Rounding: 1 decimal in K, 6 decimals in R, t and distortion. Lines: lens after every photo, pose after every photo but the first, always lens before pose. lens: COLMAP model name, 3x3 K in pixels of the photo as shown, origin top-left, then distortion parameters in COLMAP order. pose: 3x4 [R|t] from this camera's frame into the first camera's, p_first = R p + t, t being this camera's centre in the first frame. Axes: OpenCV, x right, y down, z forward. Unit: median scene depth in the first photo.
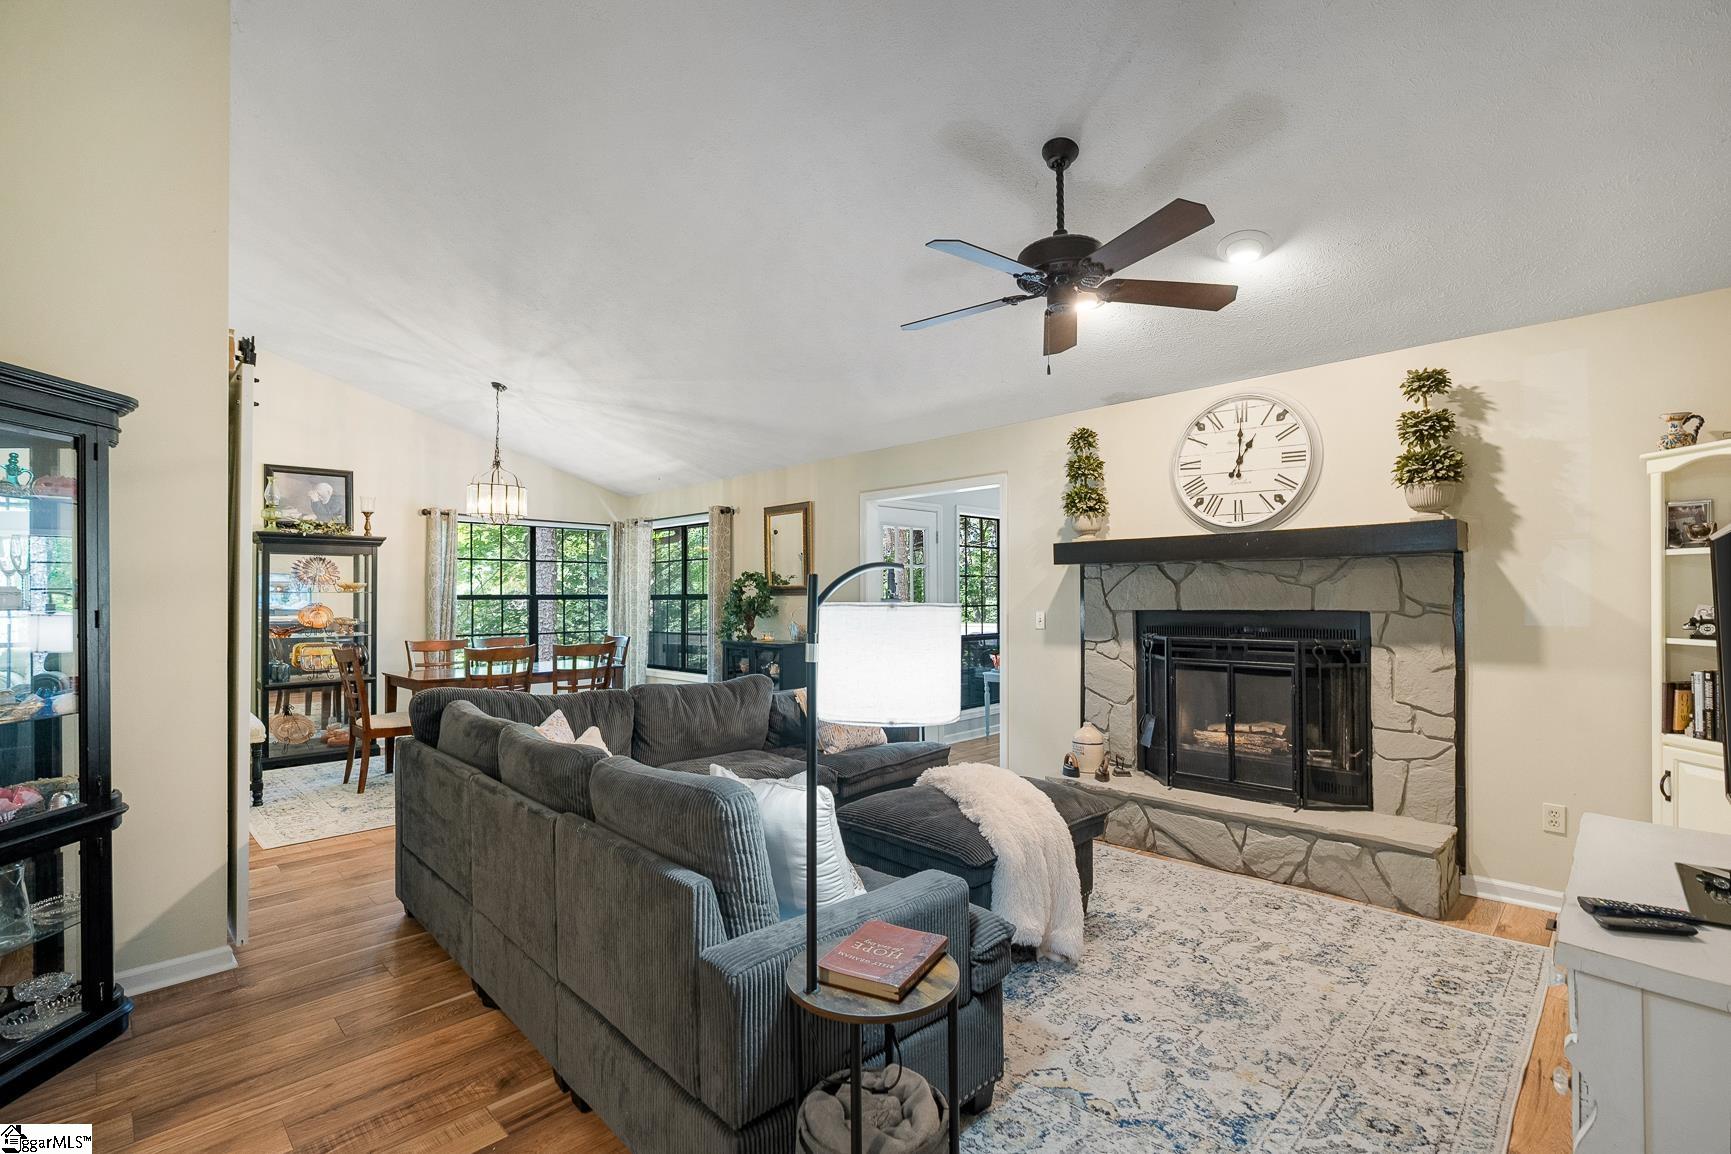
lens RADIAL K [[784.7, 0, 868.2], [0, 784.7, 594.1], [0, 0, 1]] dist [-0.010252, 0.003666]
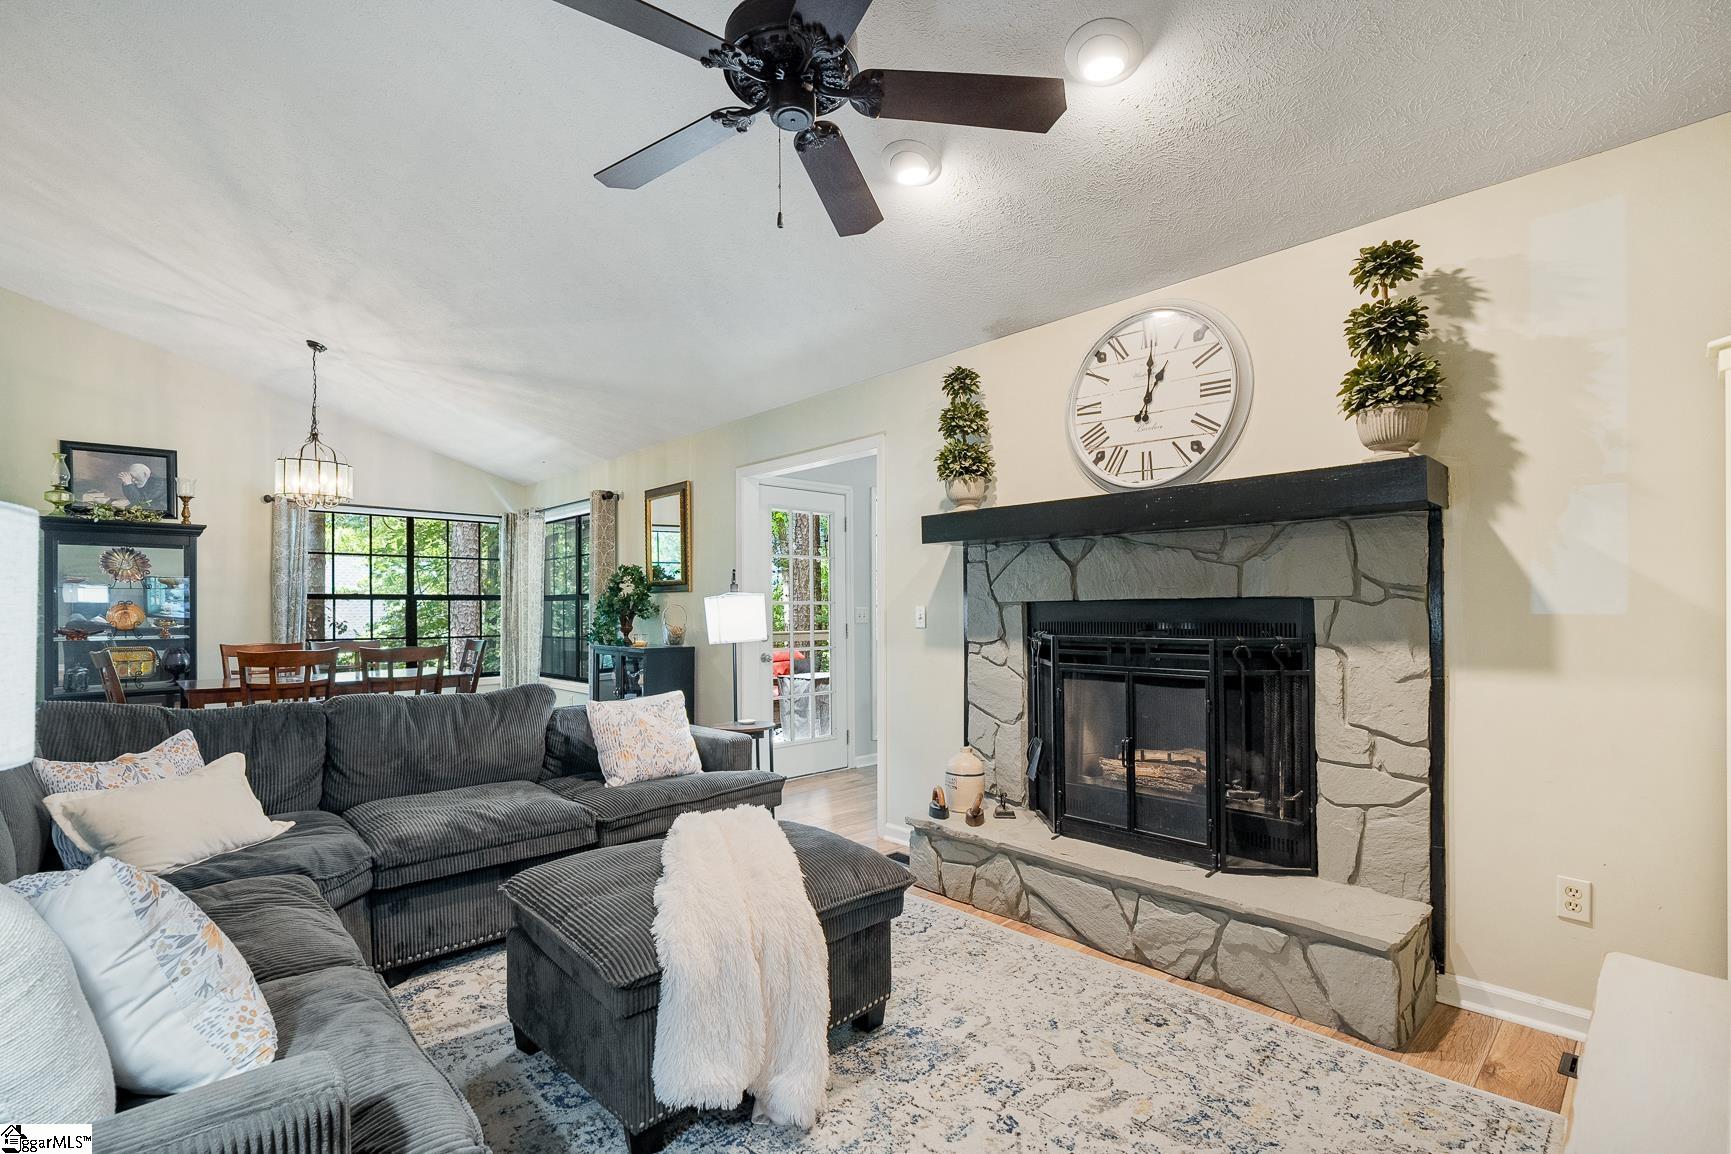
lens RADIAL K [[784.7, 0, 870.1], [0, 784.7, 608.2], [0, 0, 1]] dist [-0.010252, 0.003666]
pose [[0.999595, 0.000103, -0.028452, 0.223164], [-0.000048, 0.999998, 0.001940, 0.026811], [0.028452, -0.001938, 0.999593, 0.237650]]
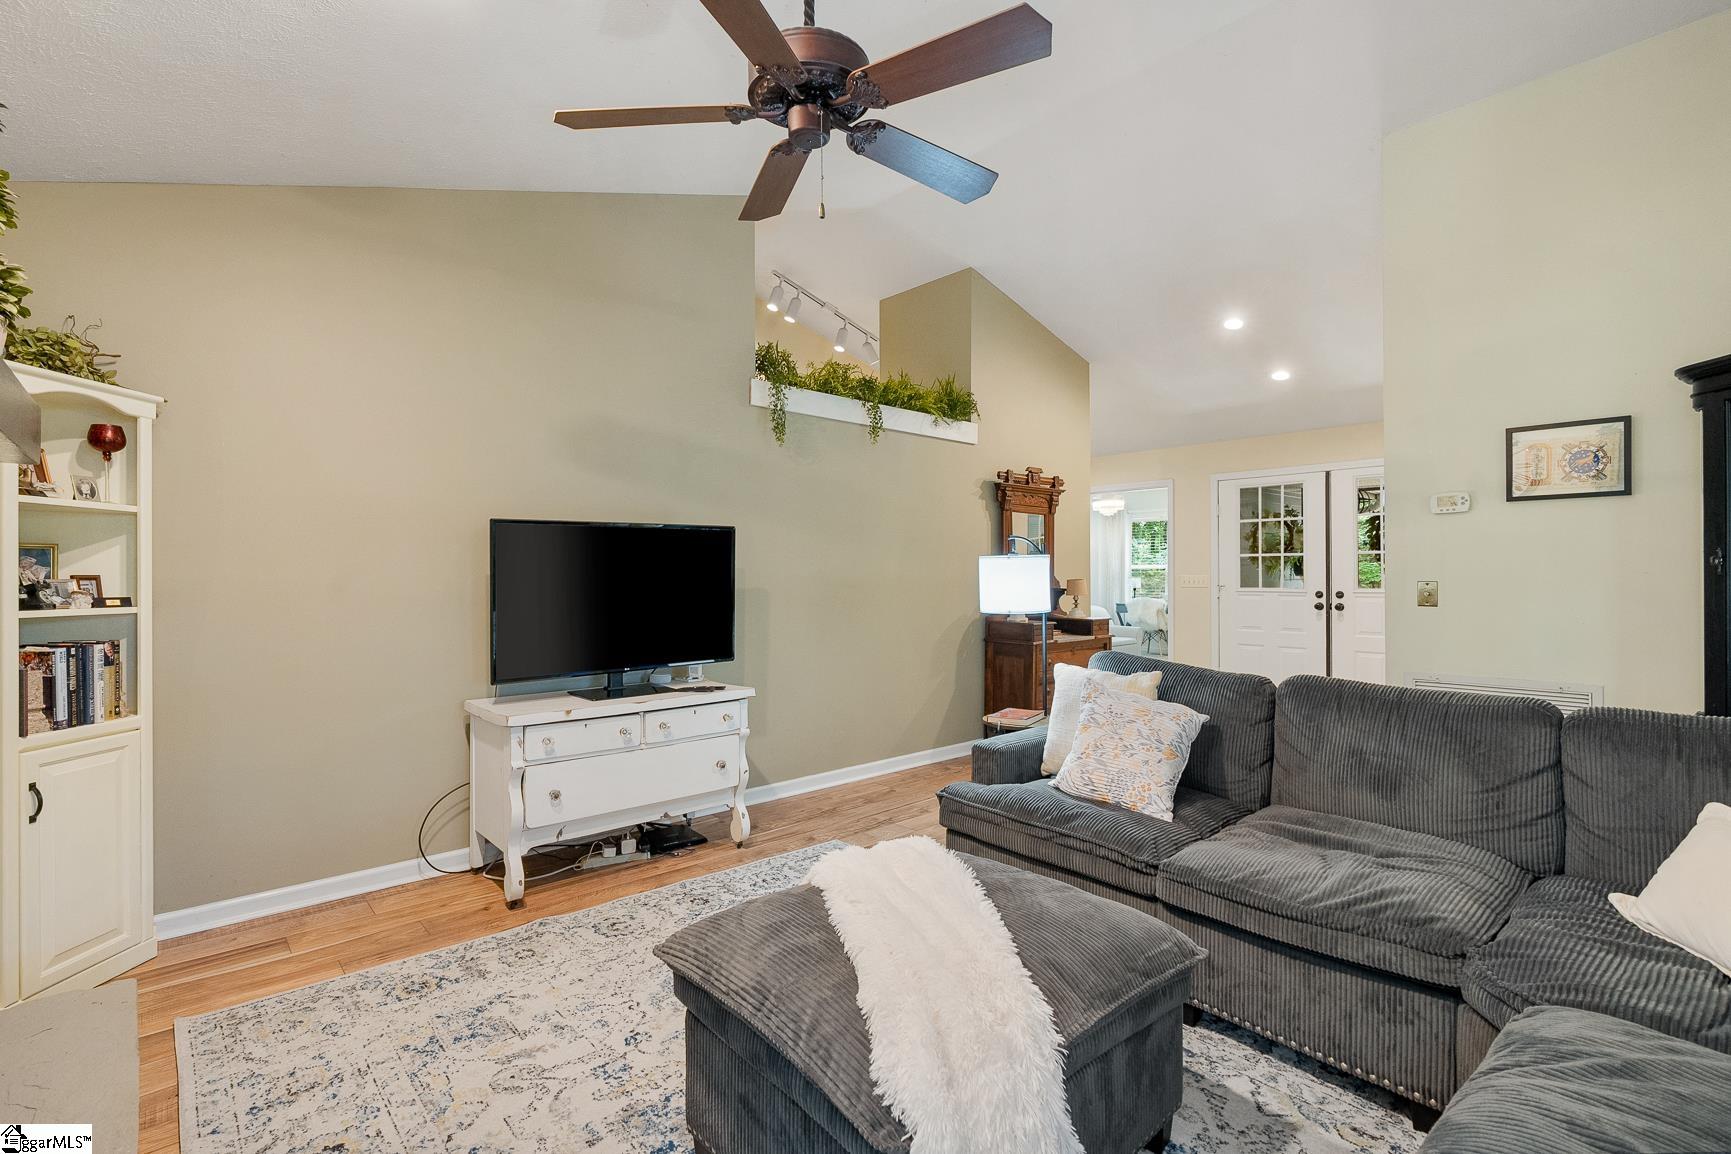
lens RADIAL K [[784.7, 0, 858.6], [0, 784.7, 573.8], [0, 0, 1]] dist [-0.010252, 0.003666]
pose [[-0.997032, 0.012884, 0.075897, 0.104363], [0.012858, 0.999917, -0.000841, 0.021752], [-0.075902, 0.000137, -0.997115, 1.151321]]
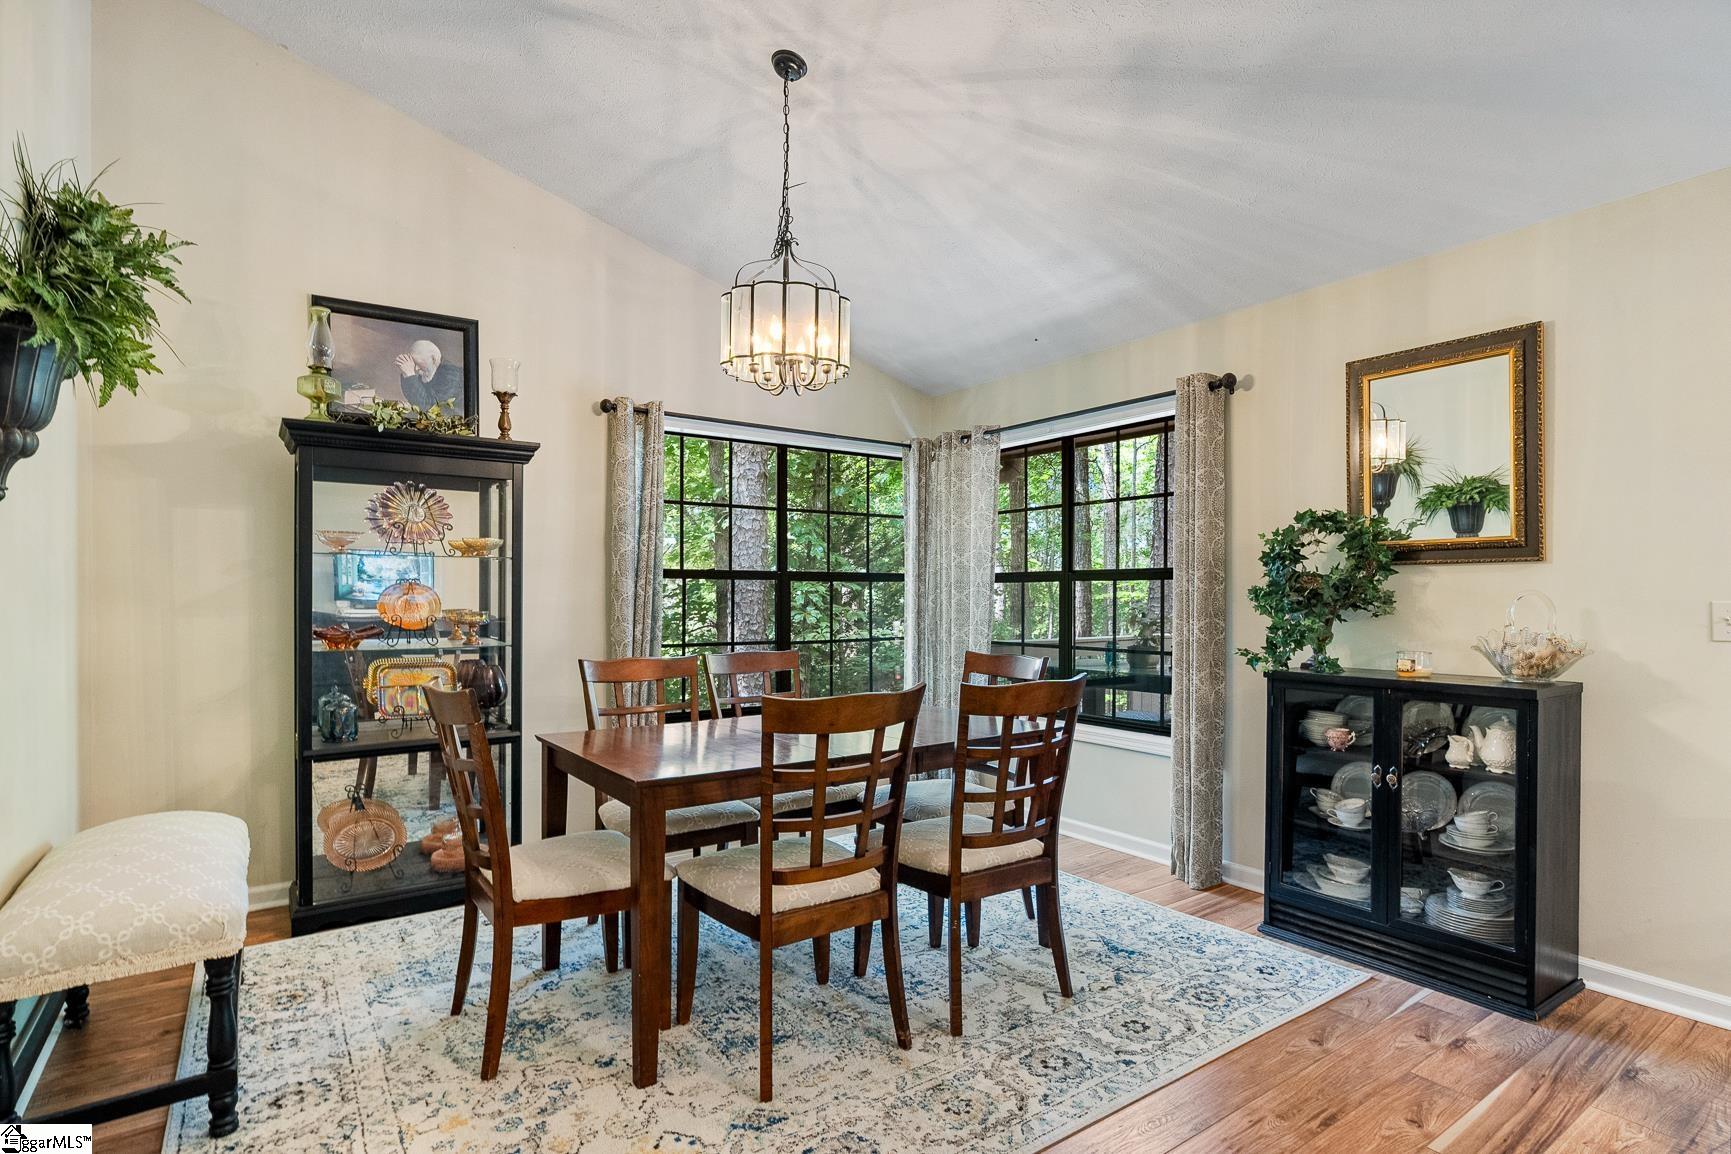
lens RADIAL K [[866.9, 0, 863.6], [0, 866.9, 599.8], [0, 0, 1]] dist [-0.004460, 0.000961]
pose [[0.984172, 0.007620, -0.177052, -0.497138], [-0.005829, 0.999926, 0.010635, 0.025921], [0.177120, -0.009435, 0.984144, 0.779030]]
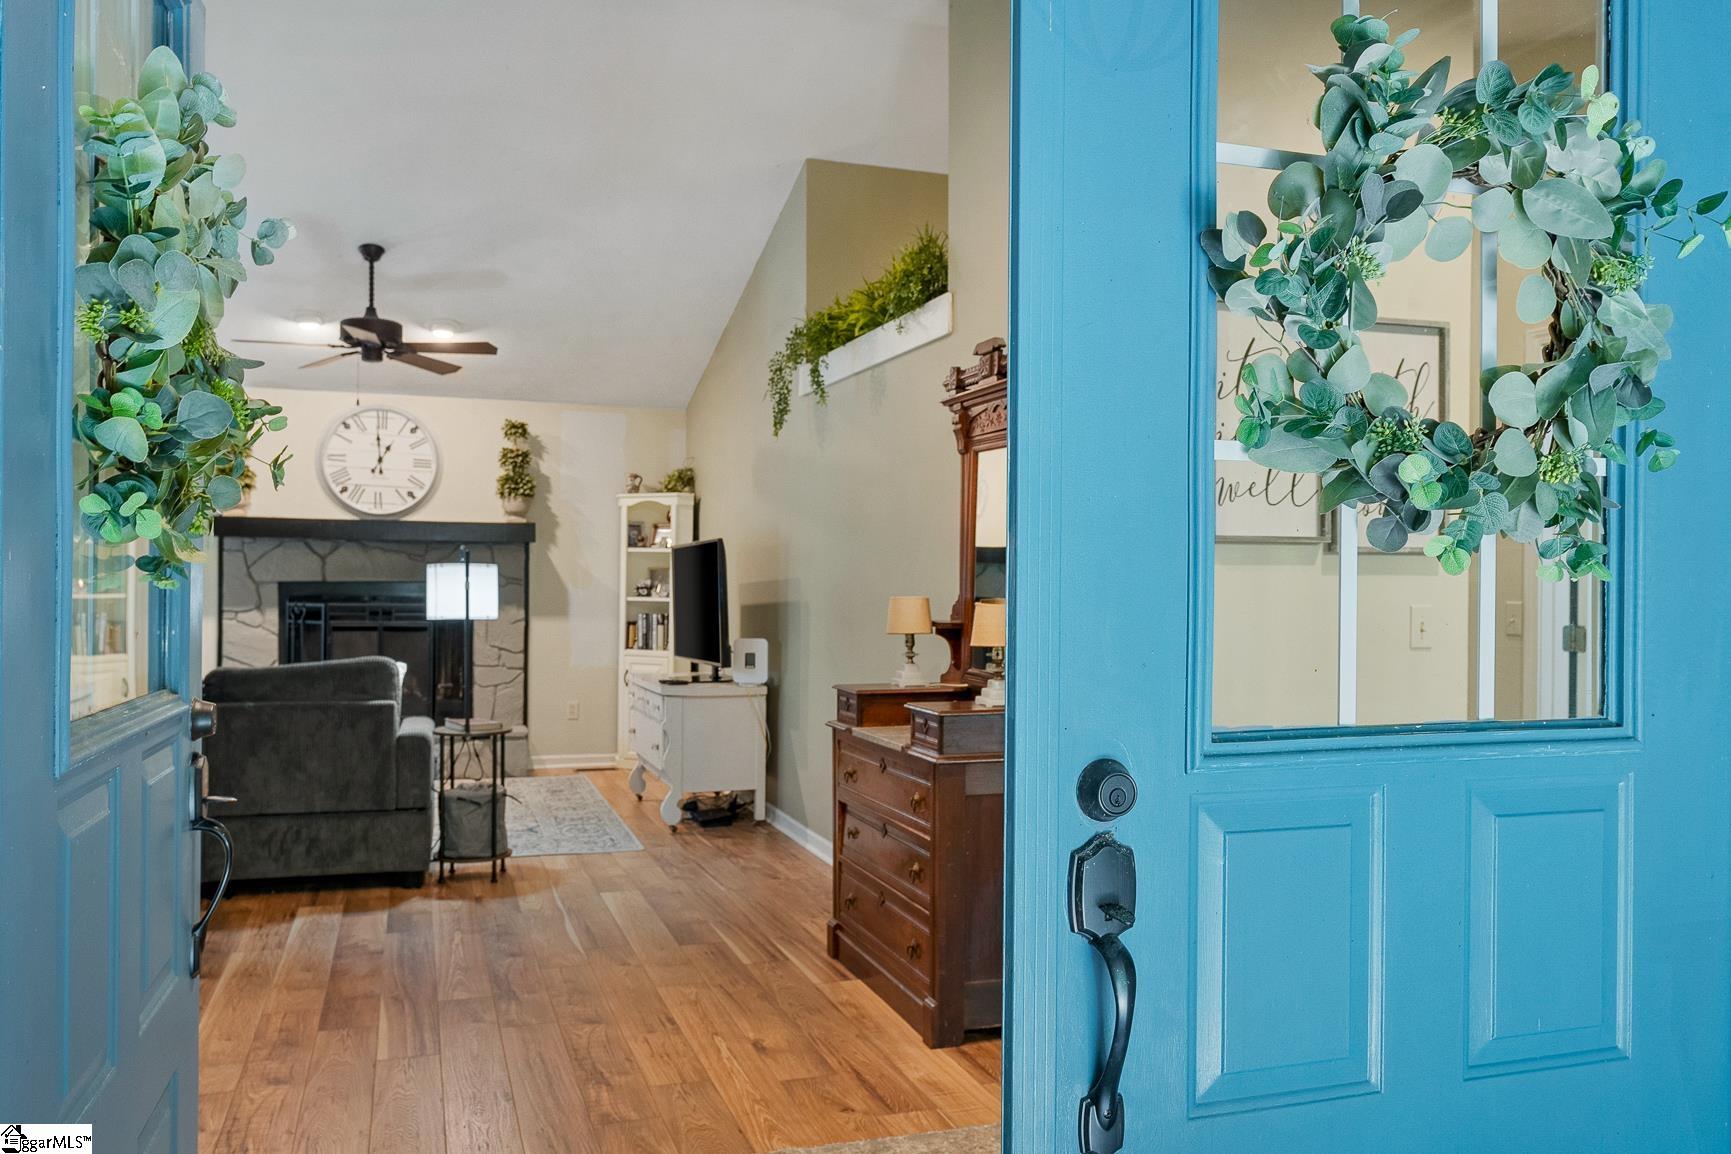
lens RADIAL K [[1314.5, 0, 876.7], [0, 1314.5, 587.9], [0, 0, 1]] dist [0.008808, -0.006607]
pose [[0.435524, 0.009863, 0.900123, -1.010142], [-0.013499, 0.999899, -0.004426, 0.027918], [-0.900076, -0.010223, 0.435613, -0.585342]]
